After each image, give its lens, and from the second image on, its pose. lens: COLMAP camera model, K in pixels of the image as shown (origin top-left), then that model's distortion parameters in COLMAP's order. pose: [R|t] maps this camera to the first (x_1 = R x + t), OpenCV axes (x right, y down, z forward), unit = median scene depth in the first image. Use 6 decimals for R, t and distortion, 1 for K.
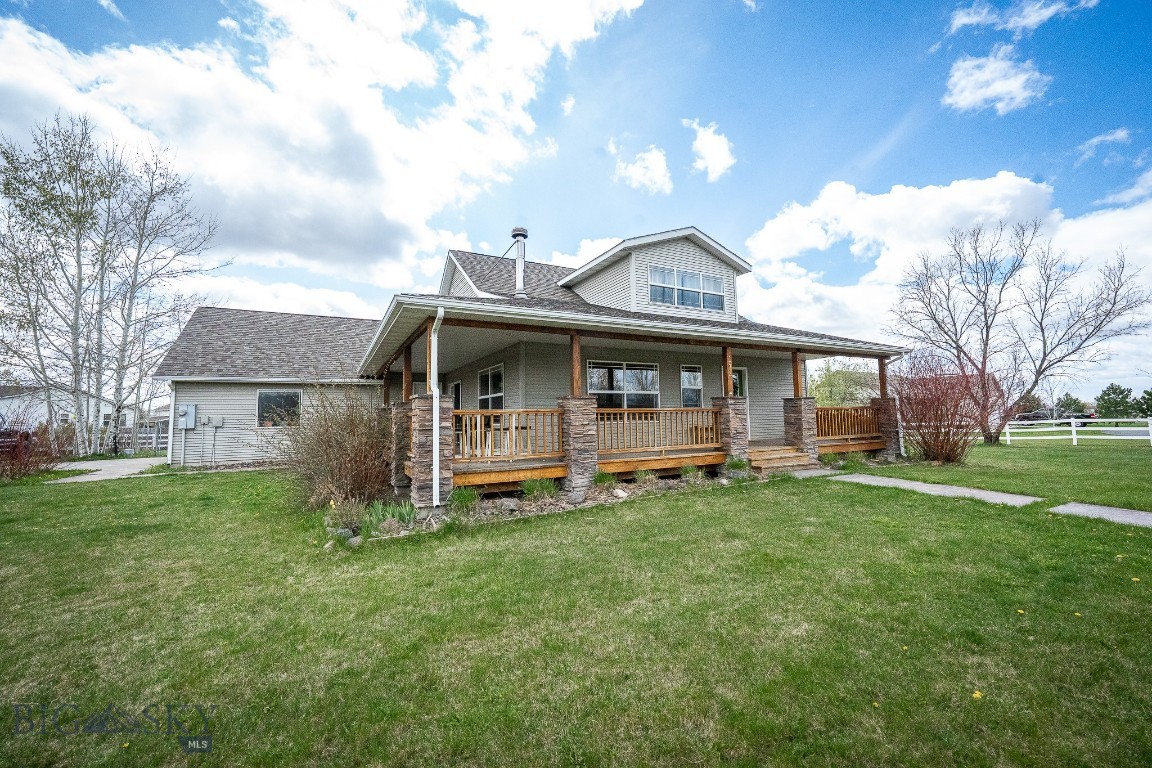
lens RADIAL K [[464.1, 0, 581.0], [0, 464.1, 391.8], [0, 0, 1]] dist [-0.023518, 0.009607]
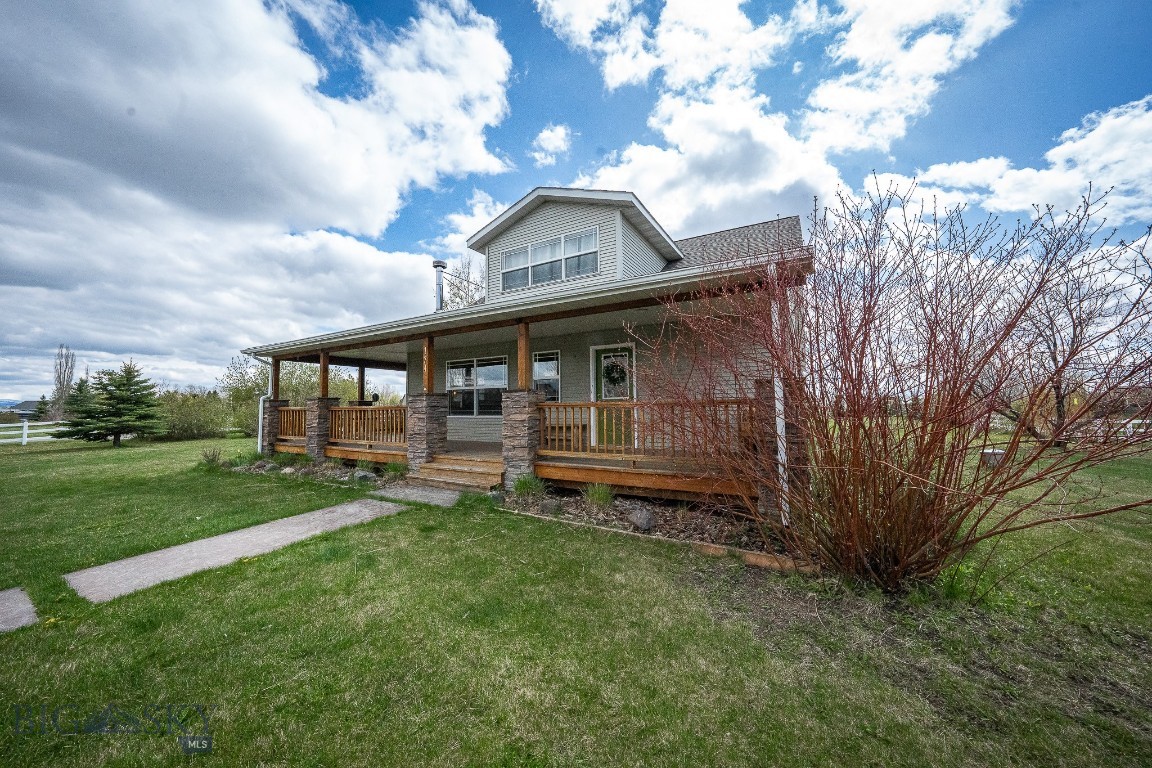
lens RADIAL K [[406.5, 0, 570.7], [0, 406.5, 384.4], [0, 0, 1]] dist [0.000087, 0.000091]
pose [[0.511801, -0.032376, -0.858494, 0.052936], [0.049747, 0.998730, -0.008008, 0.000663], [0.857662, -0.038609, 0.512762, 0.038566]]
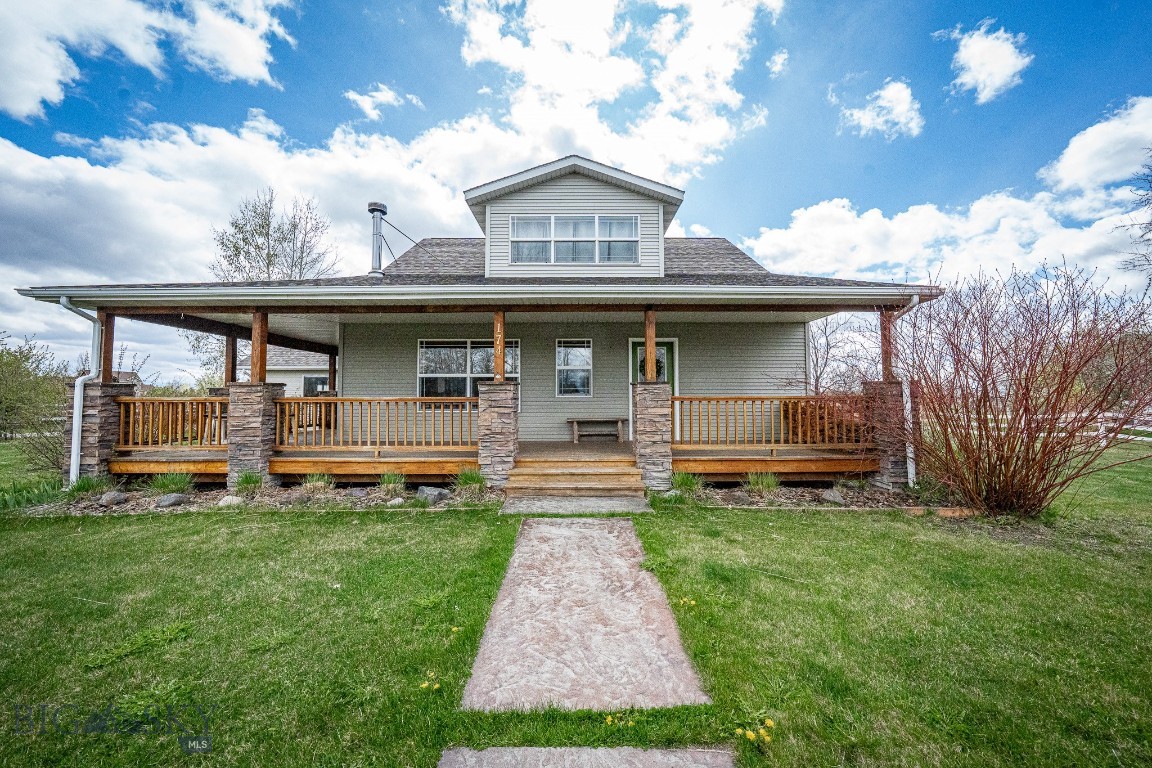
lens RADIAL K [[431.2, 0, 576.0], [0, 431.2, 384.0], [0, 0, 1]] dist [-0.002325, -0.000040]
pose [[0.879437, 0.001395, -0.476013, 0.034289], [0.012616, 0.999576, 0.026238, -0.000068], [0.475848, -0.029080, 0.879047, 0.021701]]
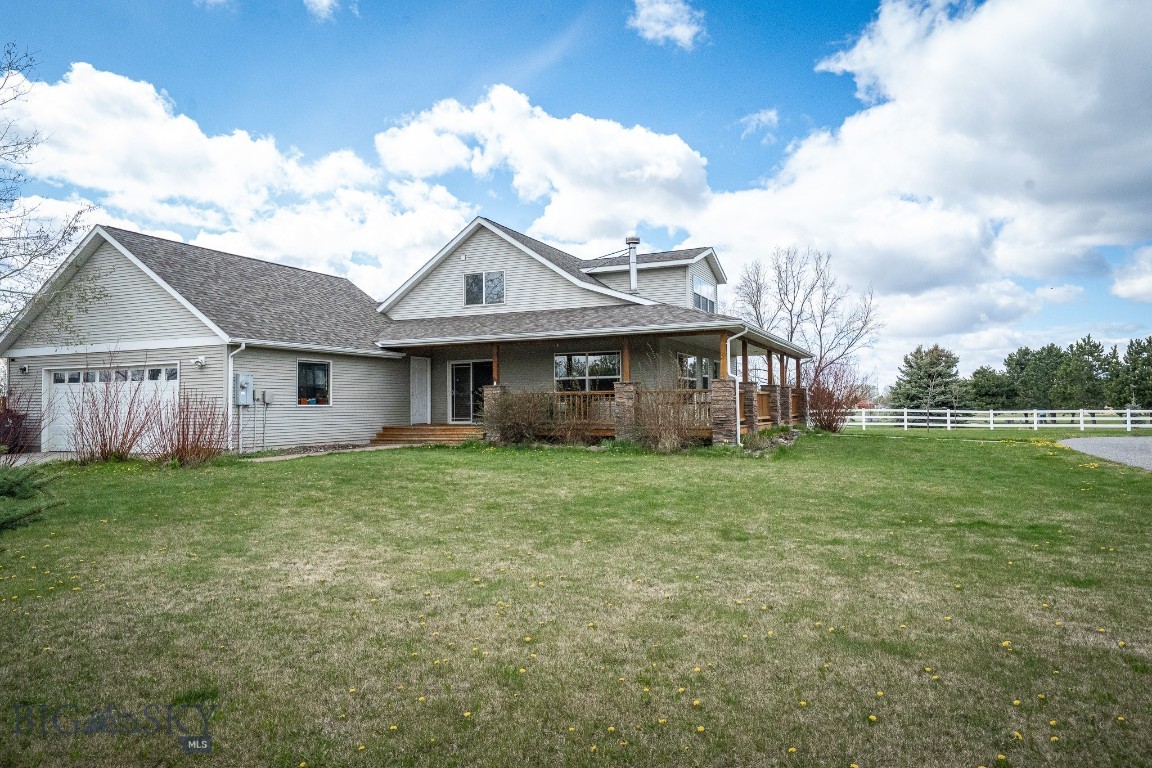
lens RADIAL K [[751.6, 0, 576.0], [0, 751.6, 384.0], [0, 0, 1]] dist [0.039107, 0.000390]
pose [[0.799129, 0.028623, 0.600477, -0.073683], [-0.037912, 0.999277, 0.002822, 0.001176], [-0.599963, -0.025020, 0.799637, -0.024392]]
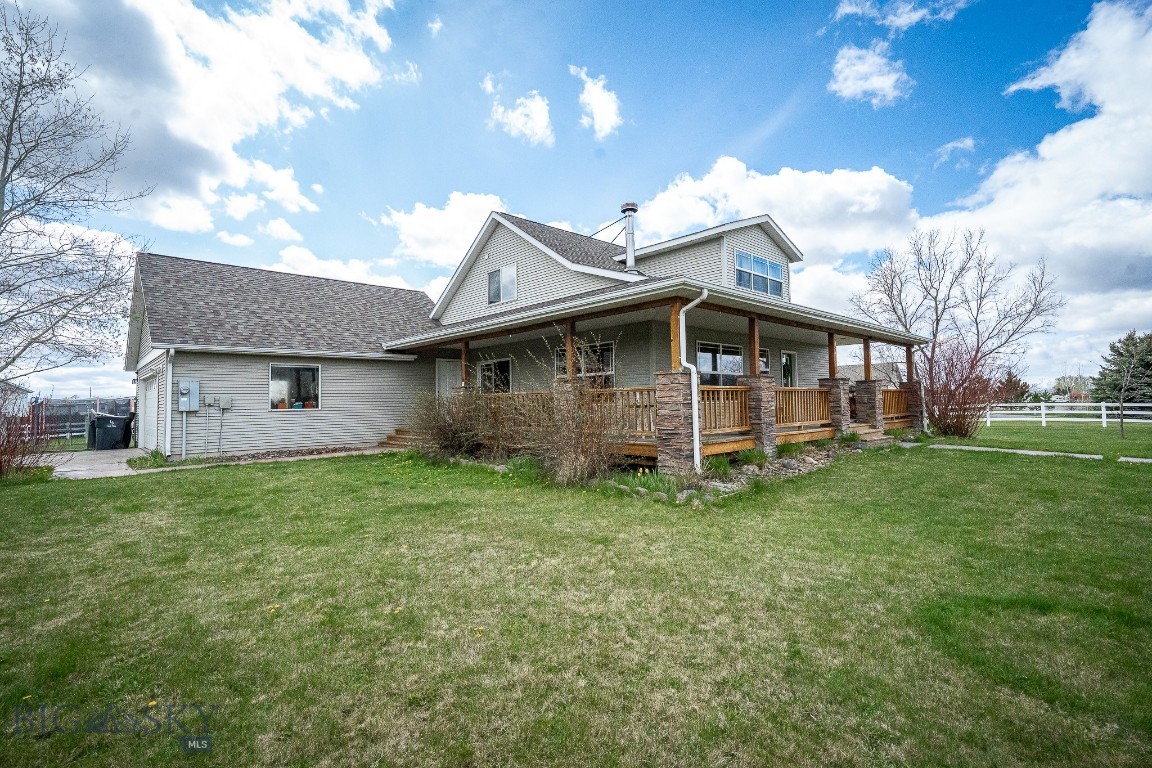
lens RADIAL K [[539.5, 0, 576.5], [0, 539.5, 382.8], [0, 0, 1]] dist [0.003563, 0.000257]
pose [[0.967458, 0.010352, 0.252821, -0.027803], [-0.013514, 0.999851, 0.010771, 0.000803], [-0.252672, -0.013837, 0.967453, -0.004290]]
